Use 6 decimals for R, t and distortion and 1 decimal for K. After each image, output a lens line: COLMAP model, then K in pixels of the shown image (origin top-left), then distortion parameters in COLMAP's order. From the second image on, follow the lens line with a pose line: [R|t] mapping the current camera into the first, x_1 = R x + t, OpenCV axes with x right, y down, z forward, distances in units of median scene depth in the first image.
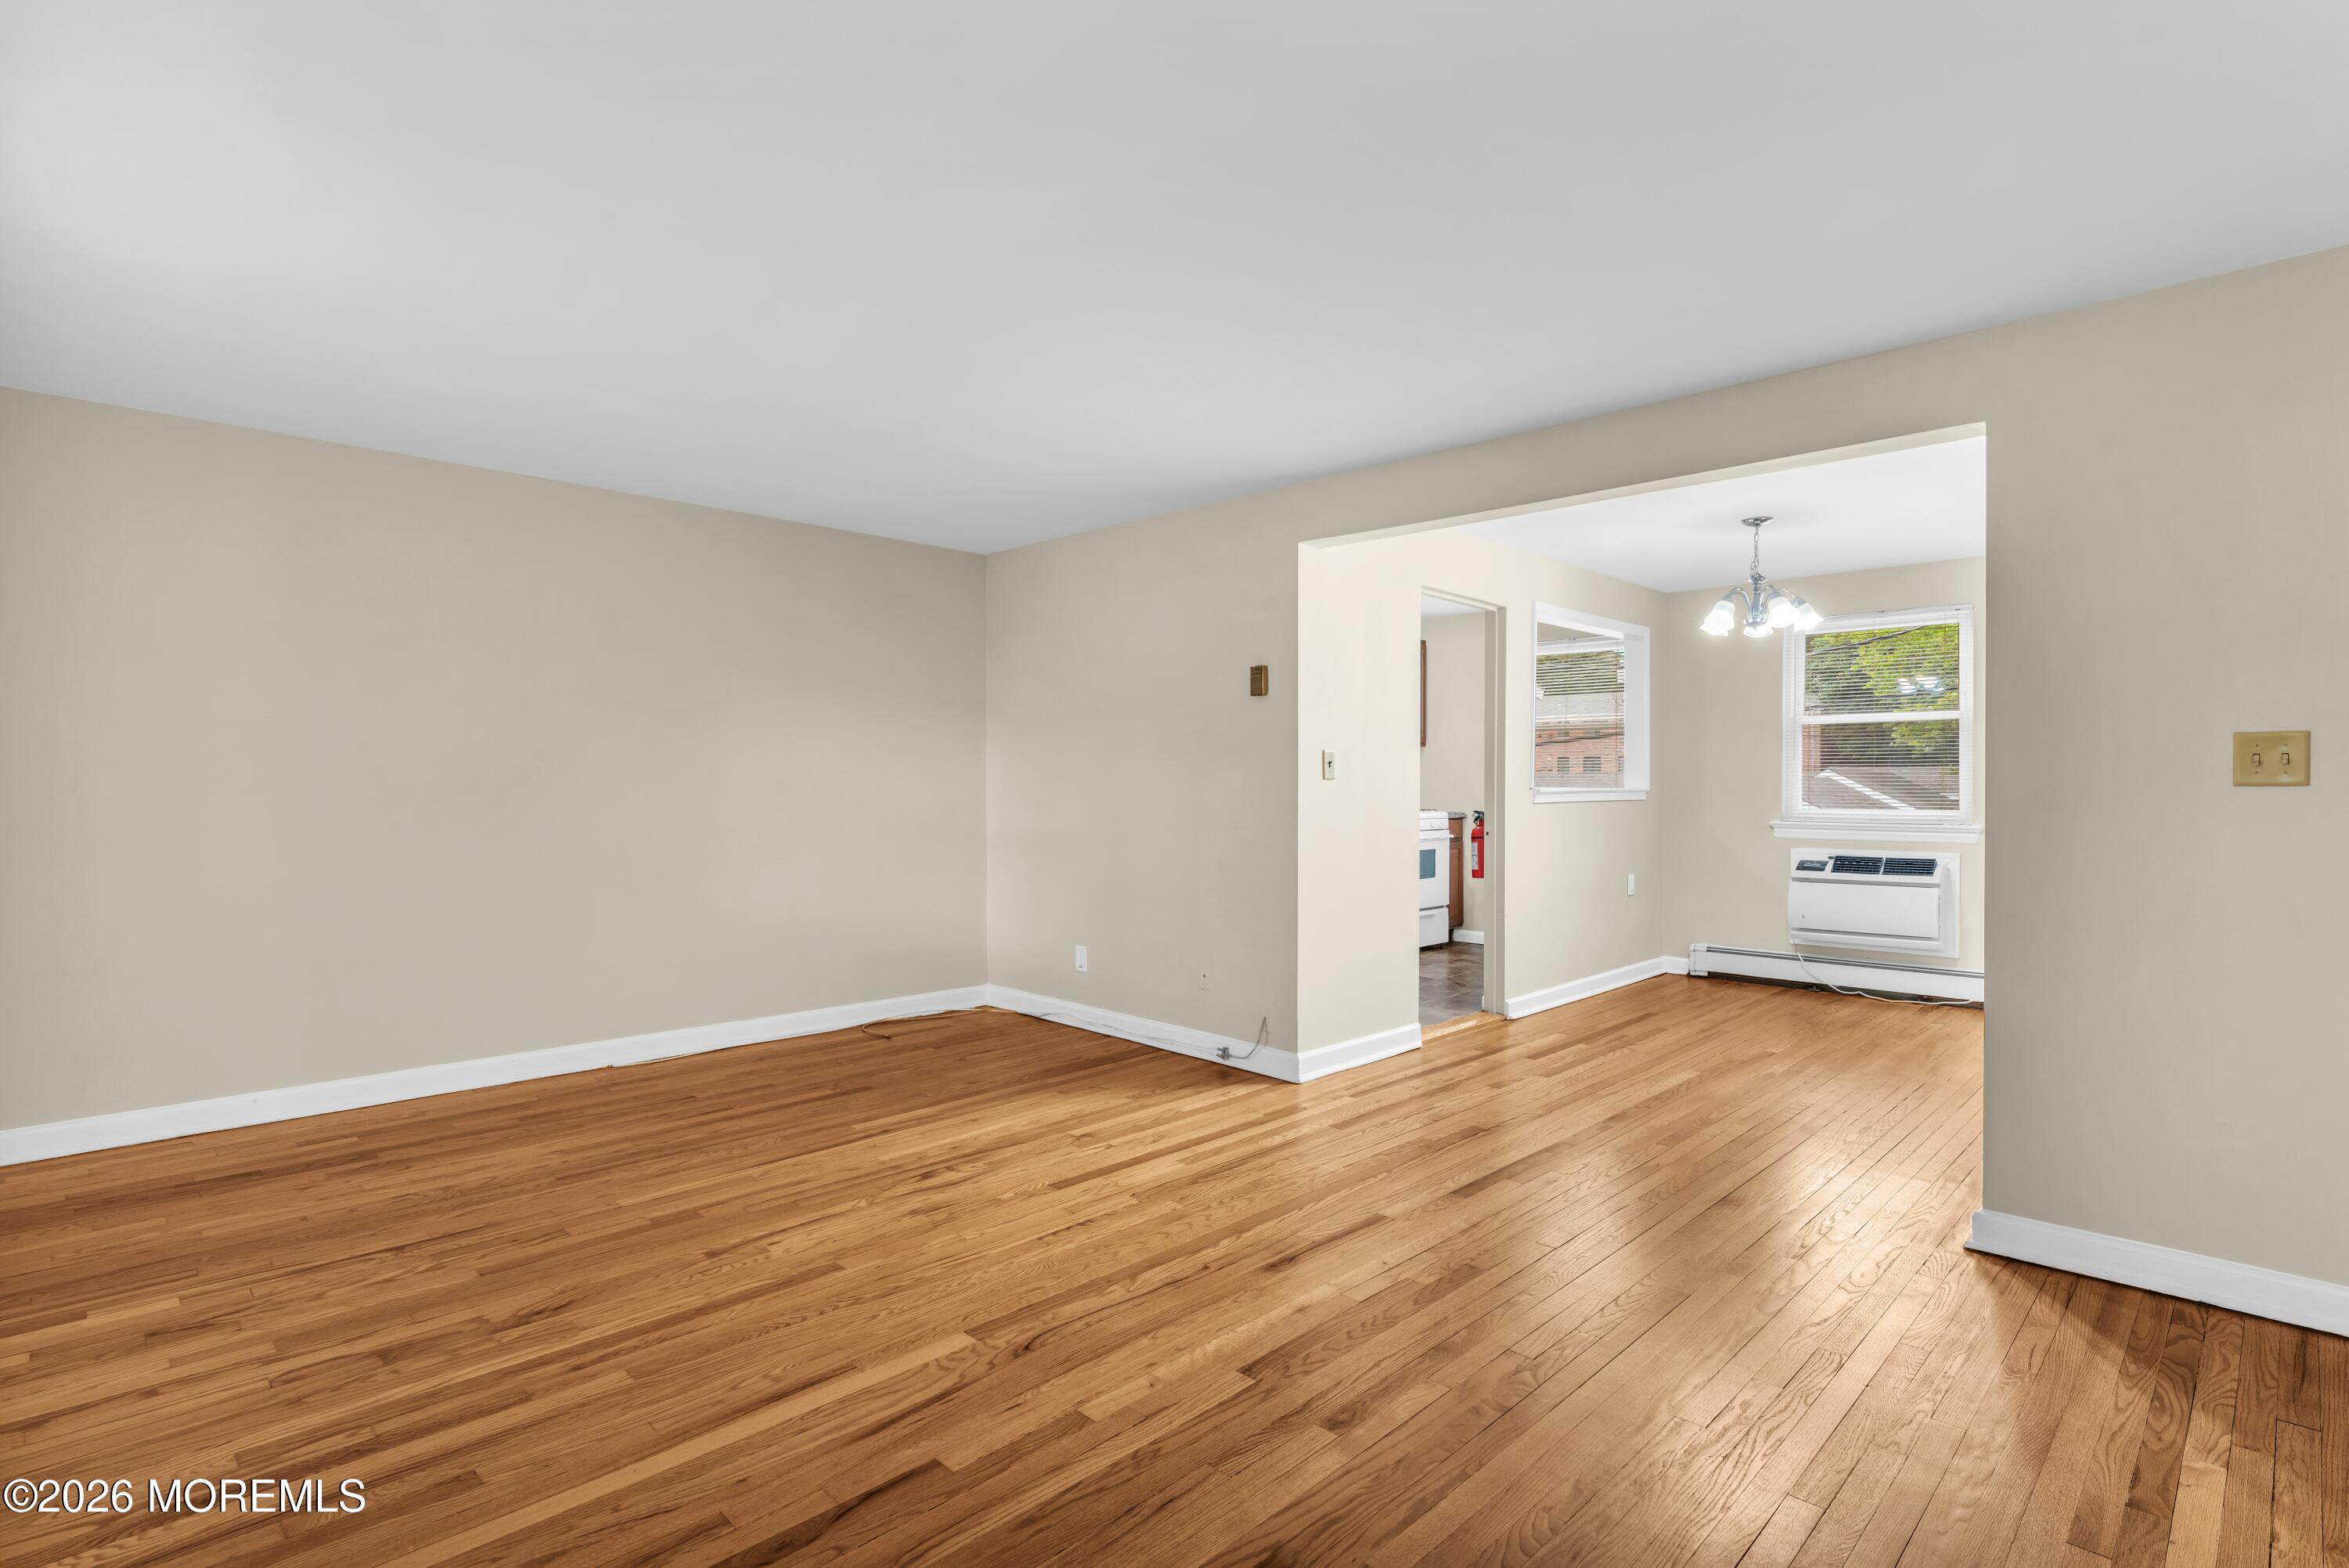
lens RADIAL K [[1126.0, 0, 1175.8], [0, 1126.0, 802.5], [0, 0, 1]] dist [-0.002022, 0.001053]
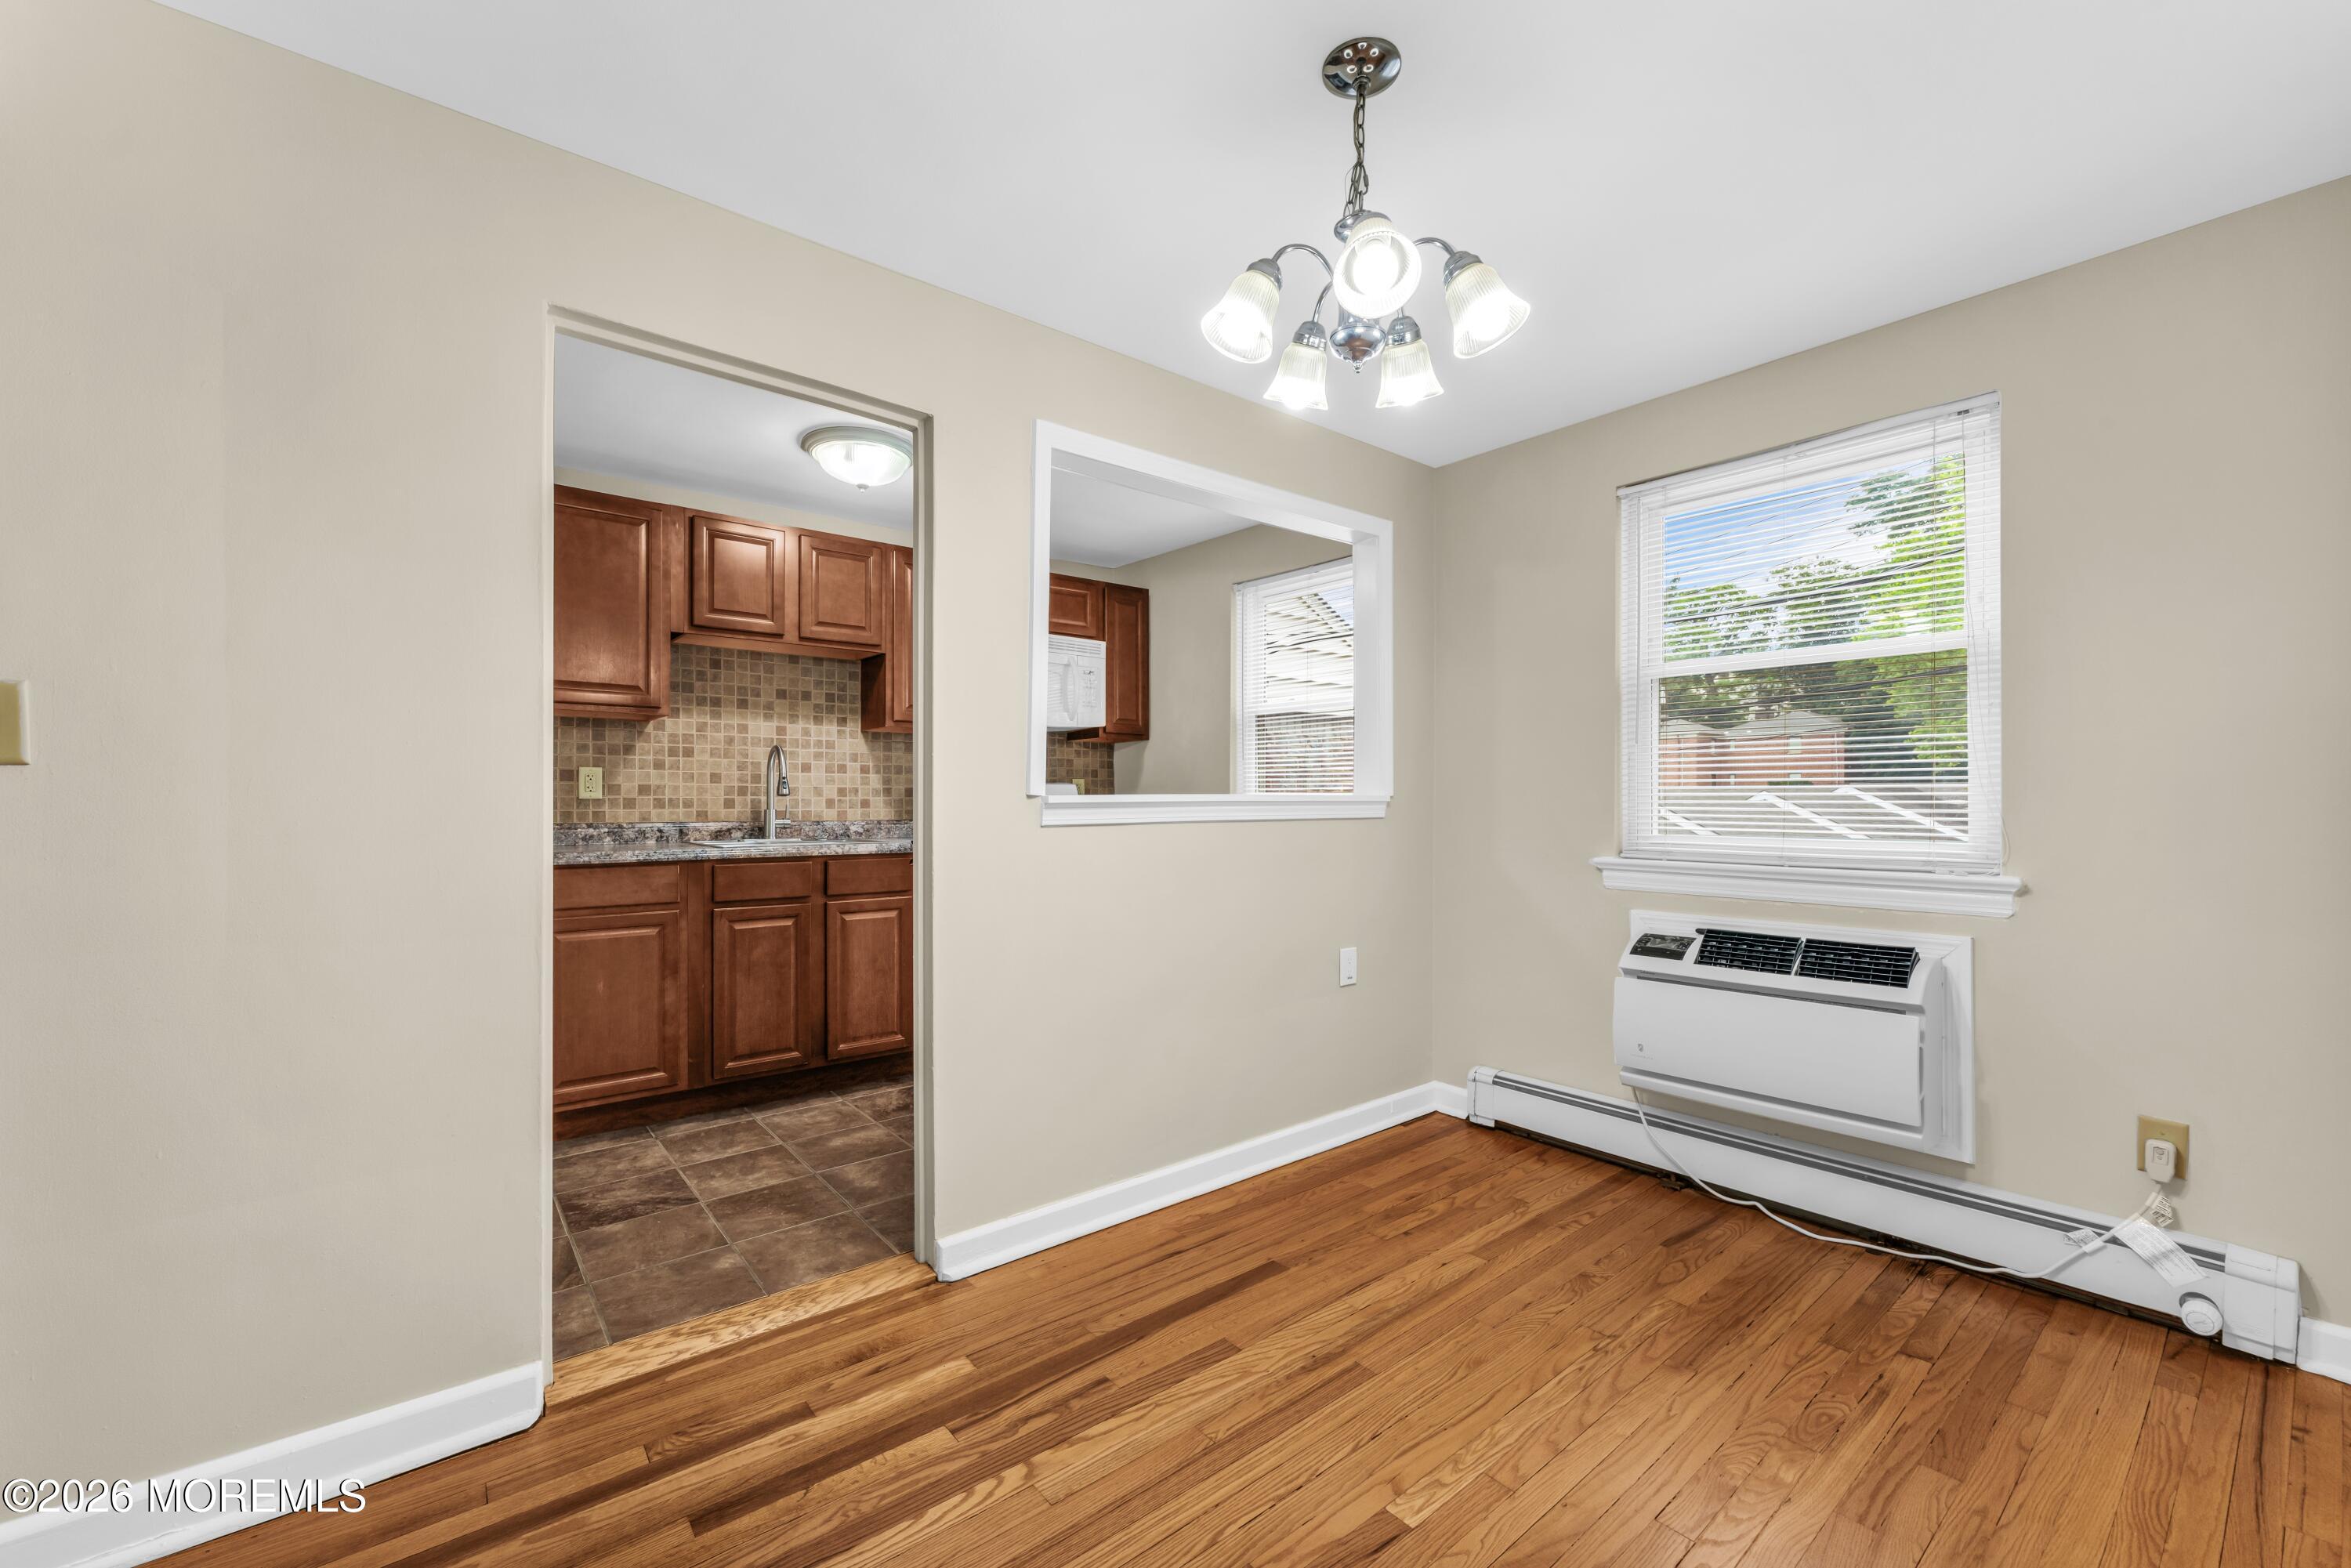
lens RADIAL K [[947.3, 0, 1161.1], [0, 947.3, 803.7], [0, 0, 1]] dist [-0.000269, 0.000048]
pose [[0.994079, 0.000351, -0.108660, 0.406233], [-0.001755, 0.999916, -0.012820, -0.003613], [0.108646, 0.012934, 0.993996, 0.573650]]
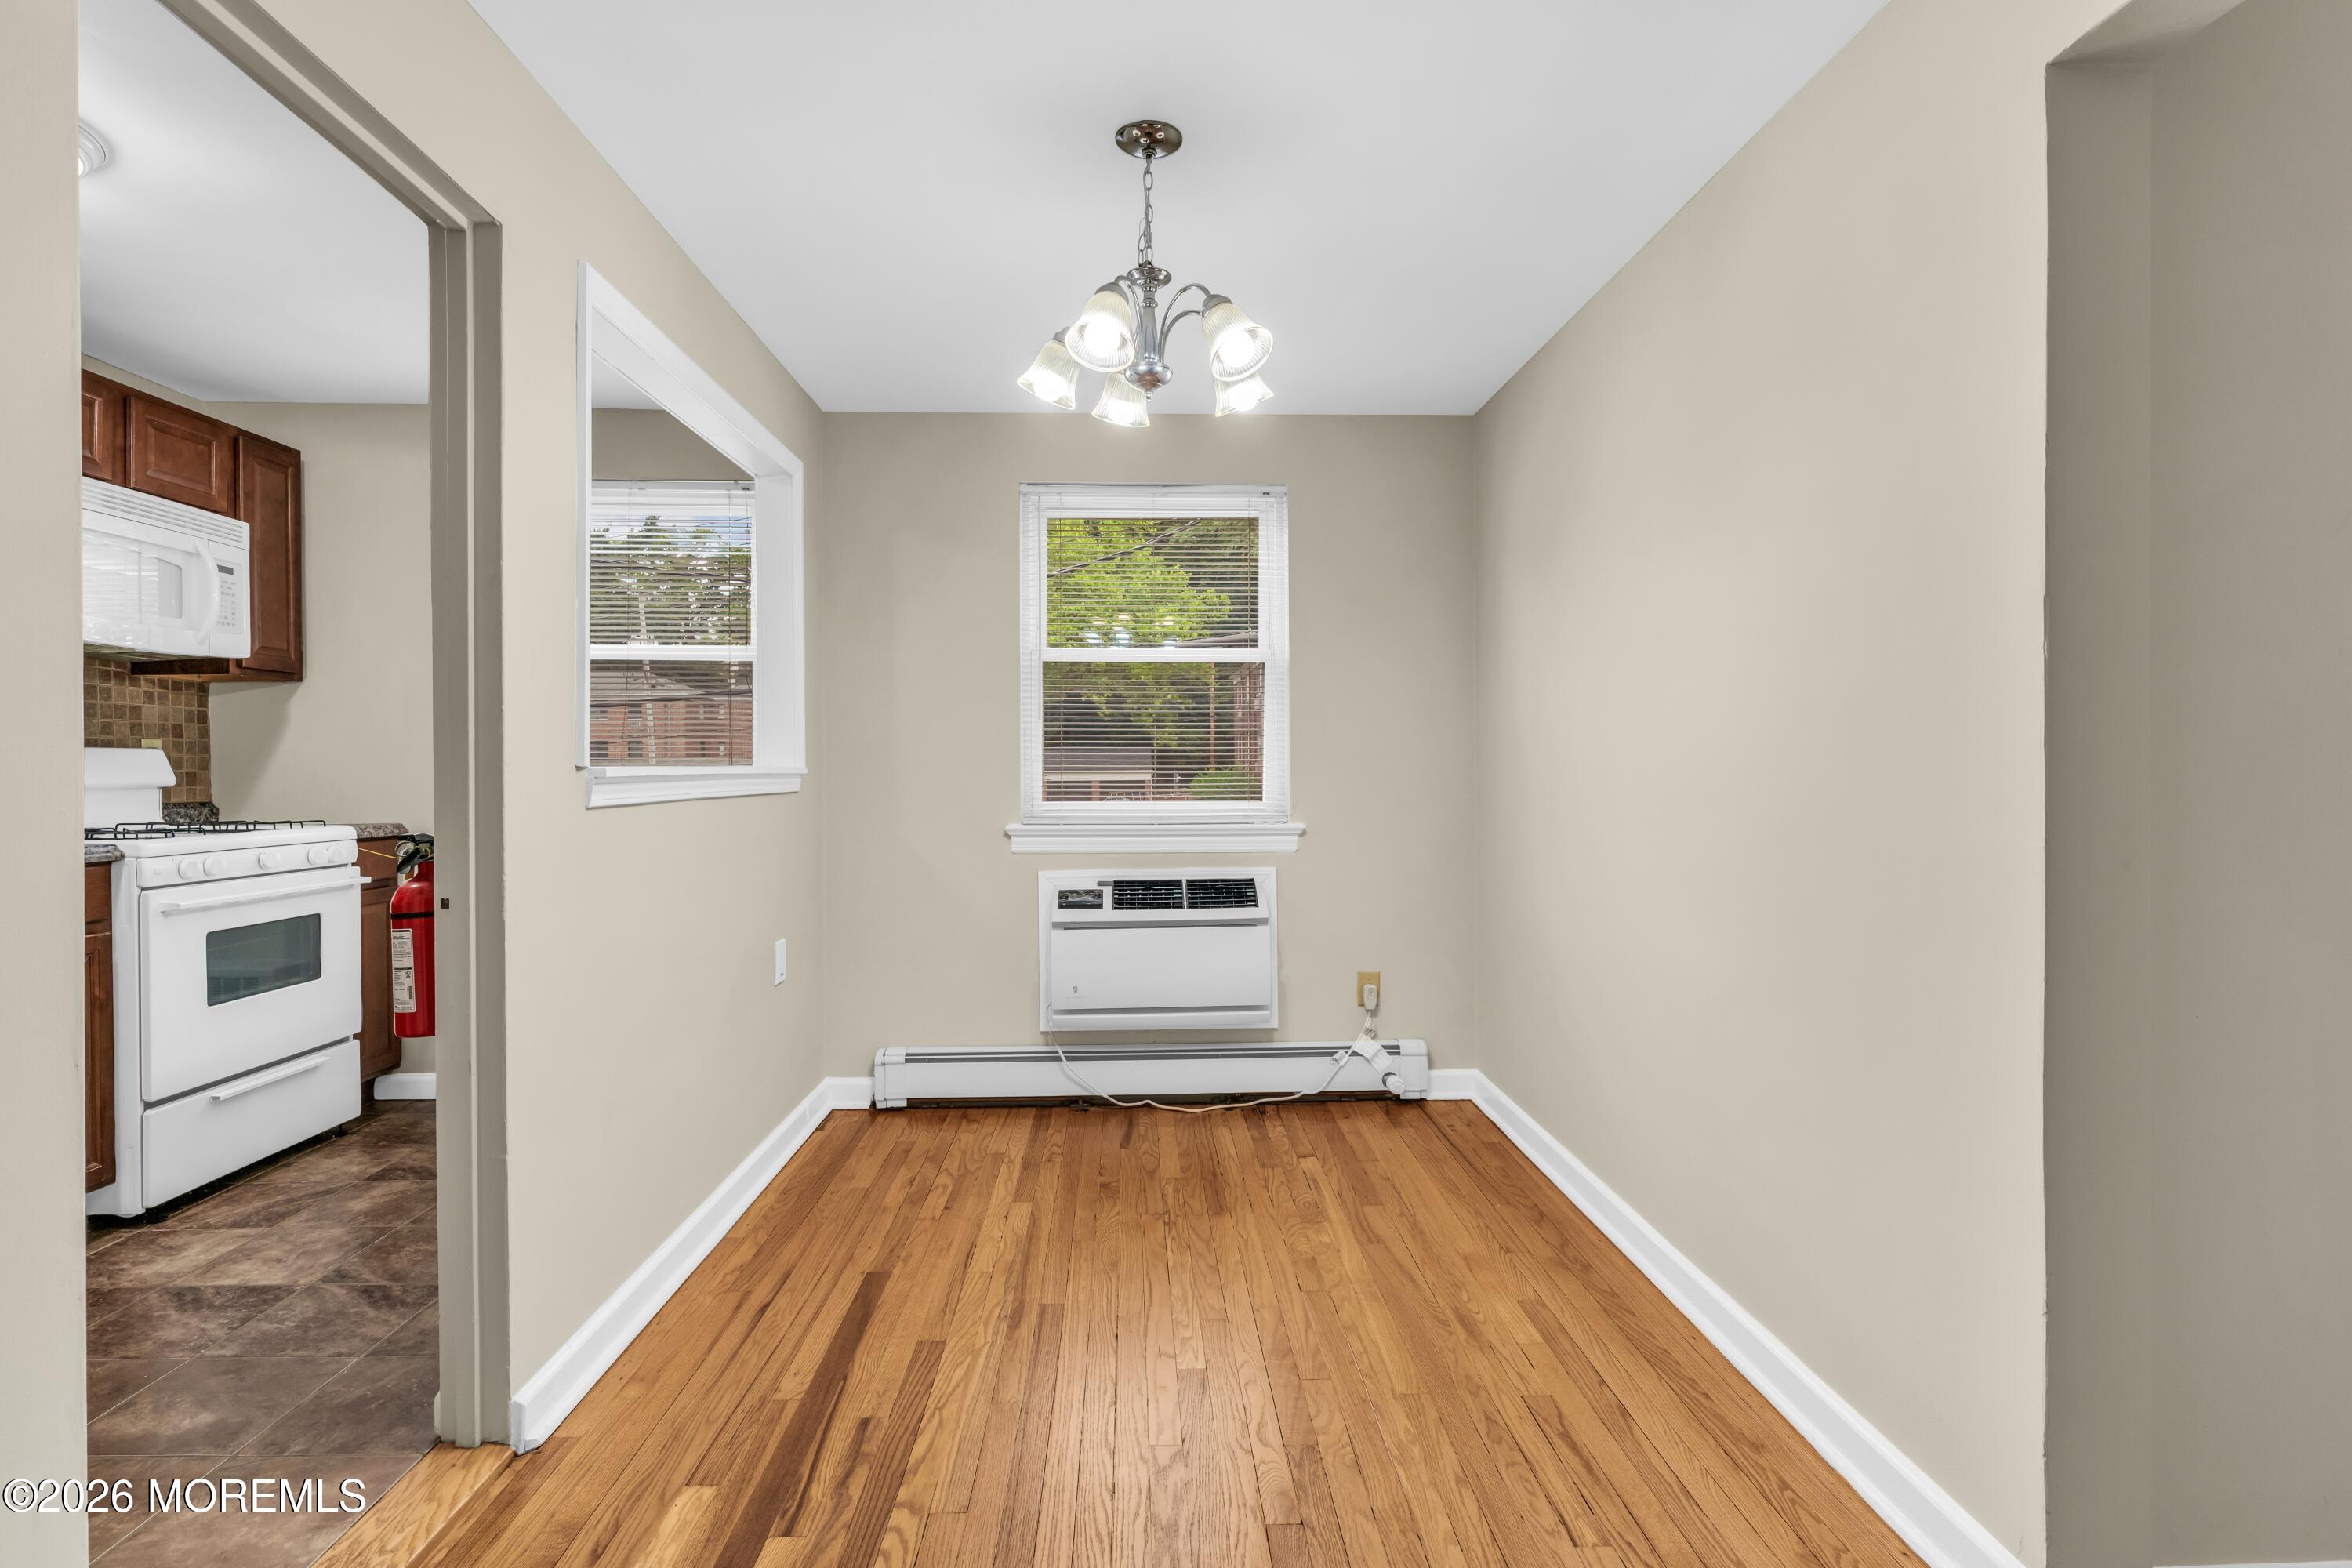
lens RADIAL K [[1154.0, 0, 1175.0], [0, 1154.0, 776.9], [0, 0, 1]] dist [-0.002202, -0.000091]
pose [[0.681529, -0.006512, 0.731762, 0.166589], [0.015627, 0.999862, -0.005657, -0.004155], [-0.731625, 0.015291, 0.681536, 0.582833]]
